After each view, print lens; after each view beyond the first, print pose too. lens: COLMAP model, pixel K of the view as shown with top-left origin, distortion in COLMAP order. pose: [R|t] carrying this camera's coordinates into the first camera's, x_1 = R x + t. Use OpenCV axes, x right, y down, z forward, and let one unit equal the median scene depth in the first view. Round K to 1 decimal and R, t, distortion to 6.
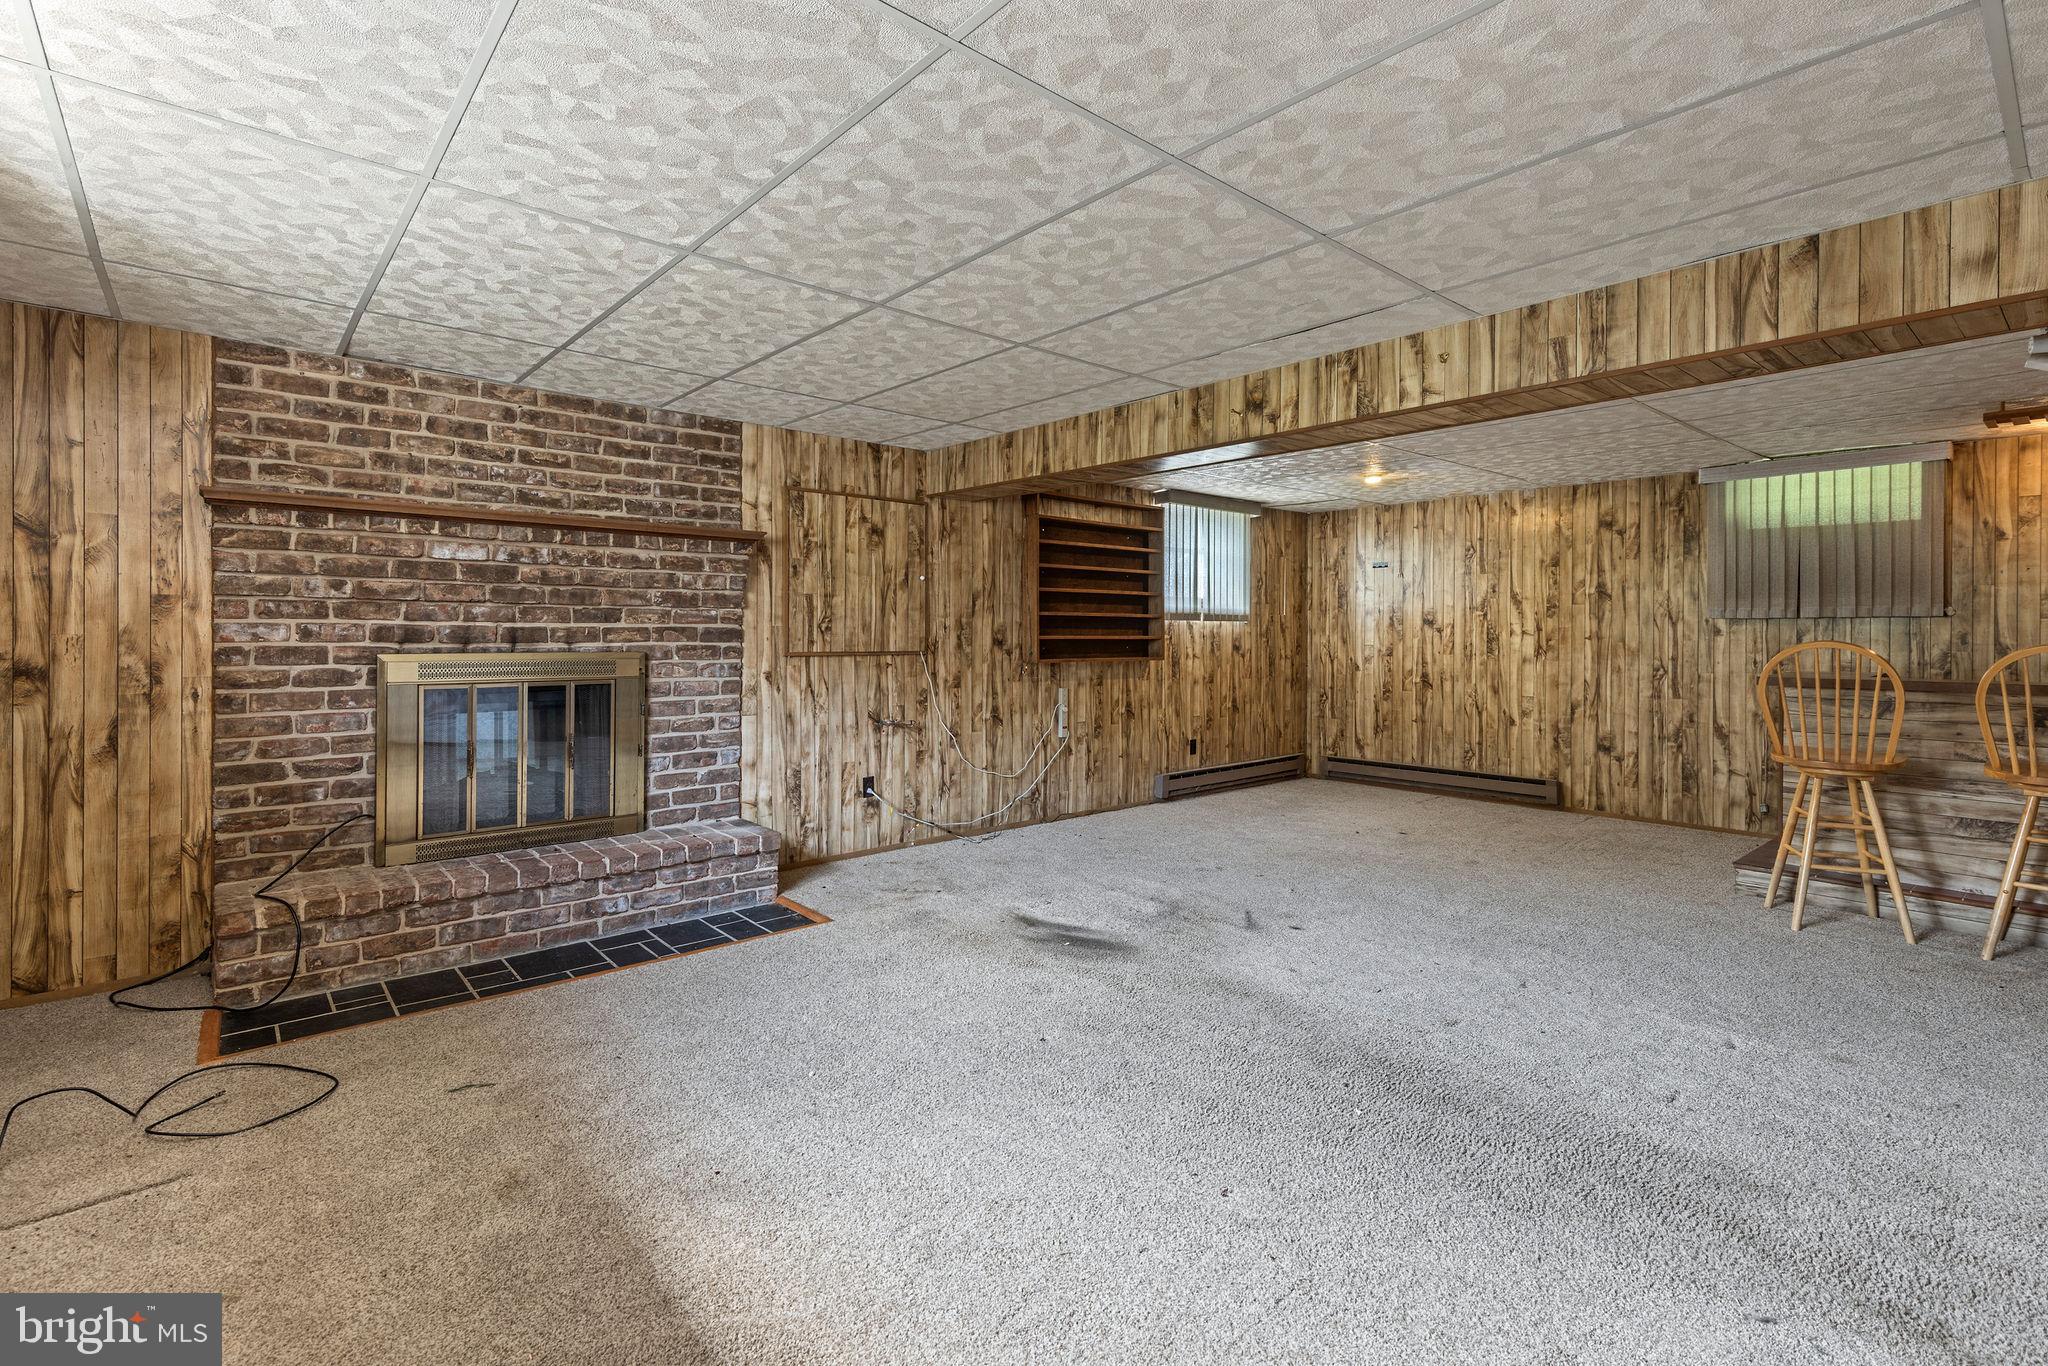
lens RADIAL K [[944.8, 0, 1071.0], [0, 944.8, 630.6], [0, 0, 1]] dist [0.014854, 0.000083]
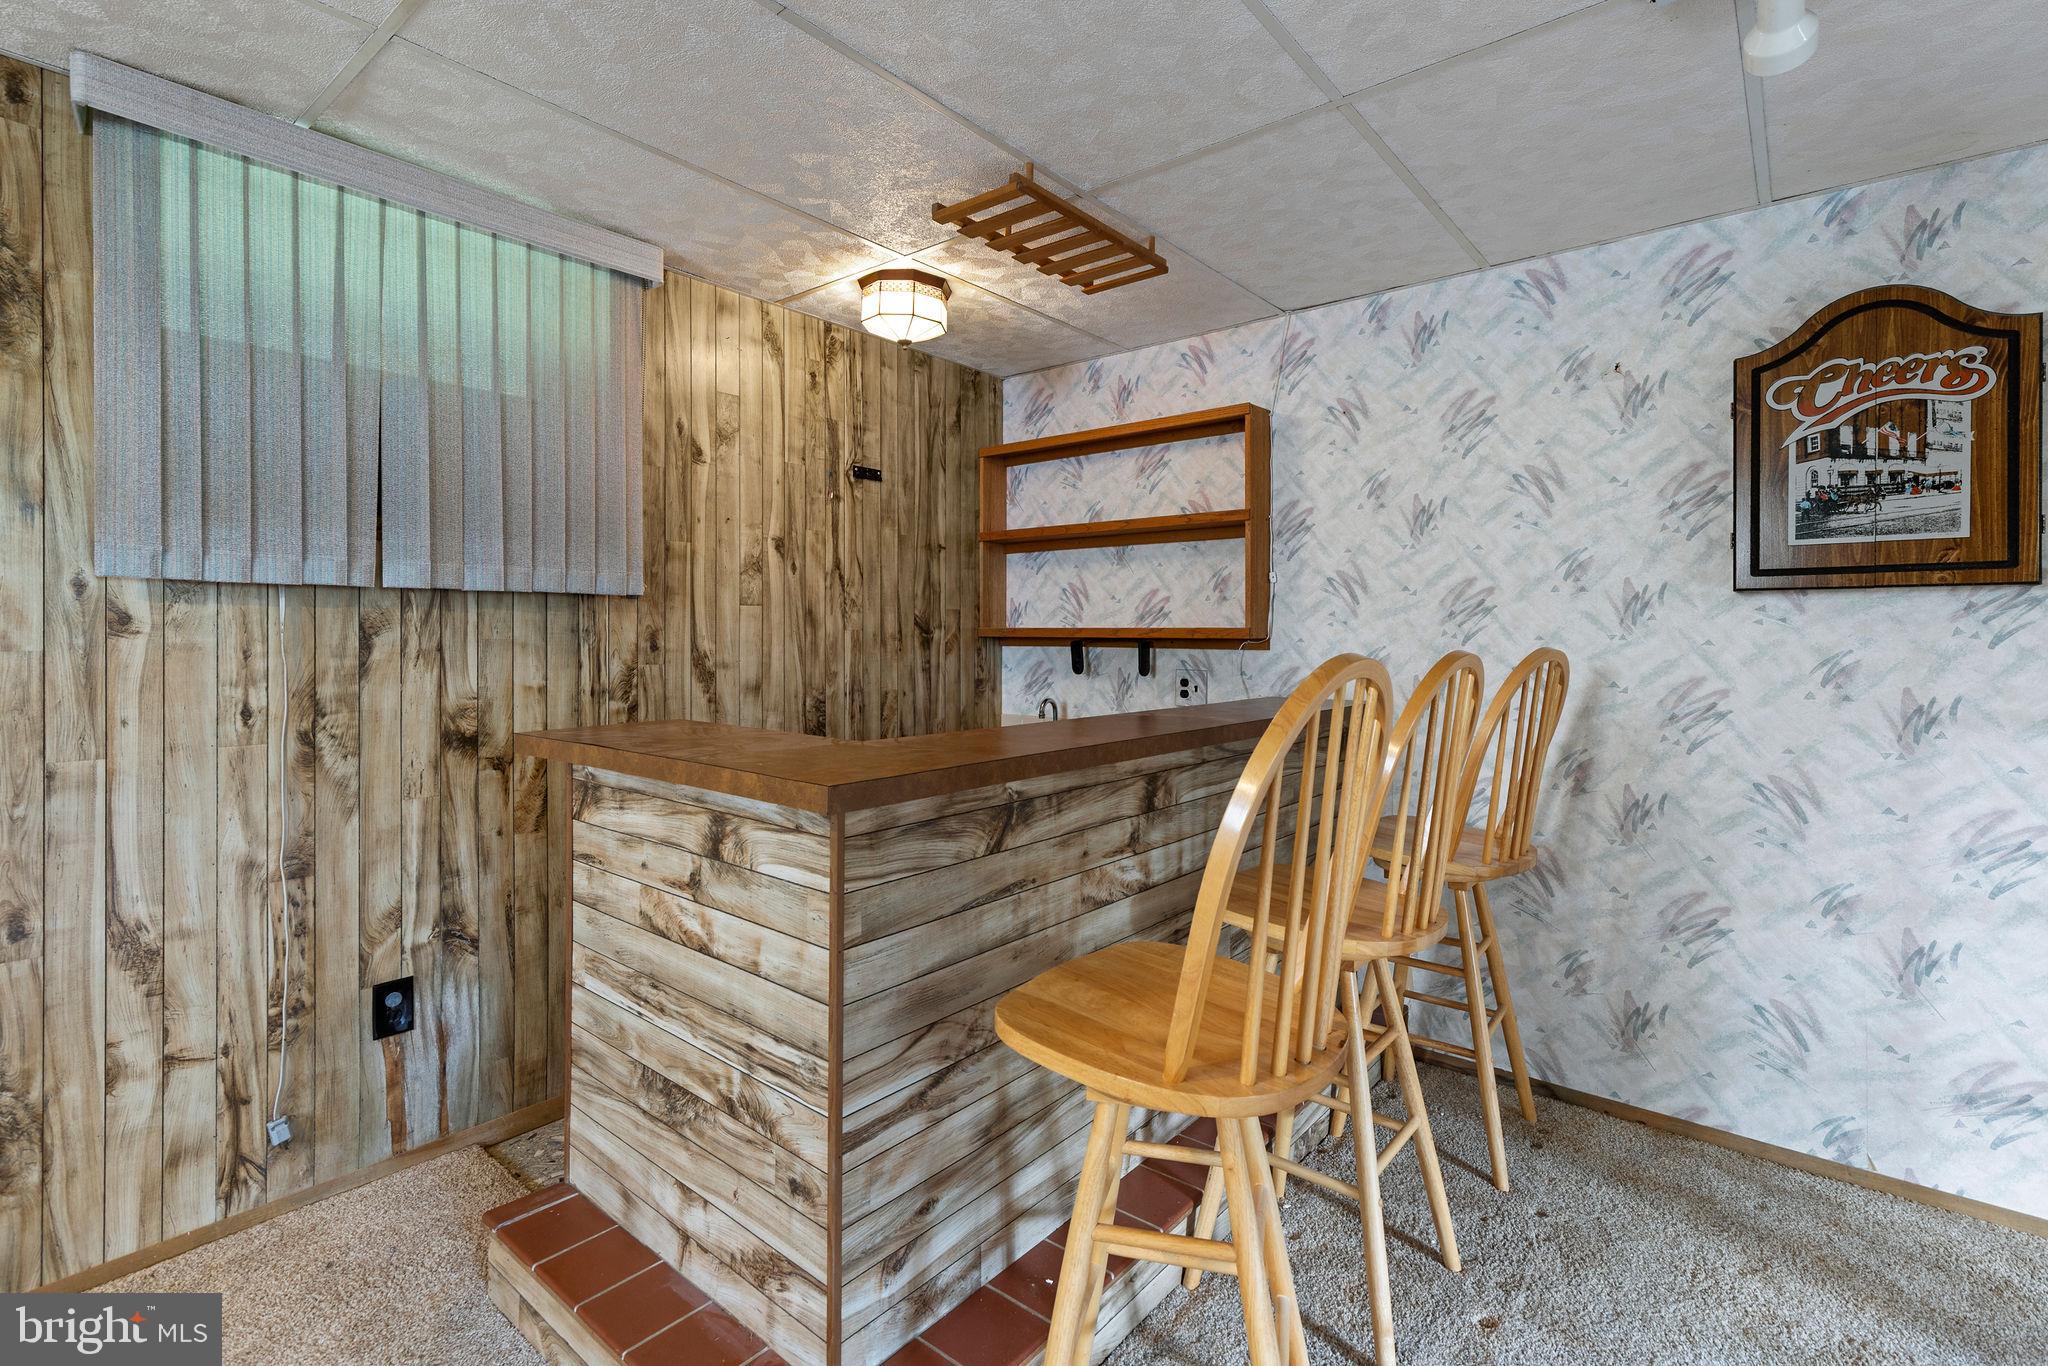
lens RADIAL K [[934.0, 0, 1027.4], [0, 934.0, 639.9], [0, 0, 1]] dist [0.008621, -0.001129]
pose [[-0.122984, -0.007071, 0.992383, 0.333905], [-0.005790, 0.999963, 0.006407, 0.003281], [-0.992392, -0.004958, -0.123021, 0.728779]]
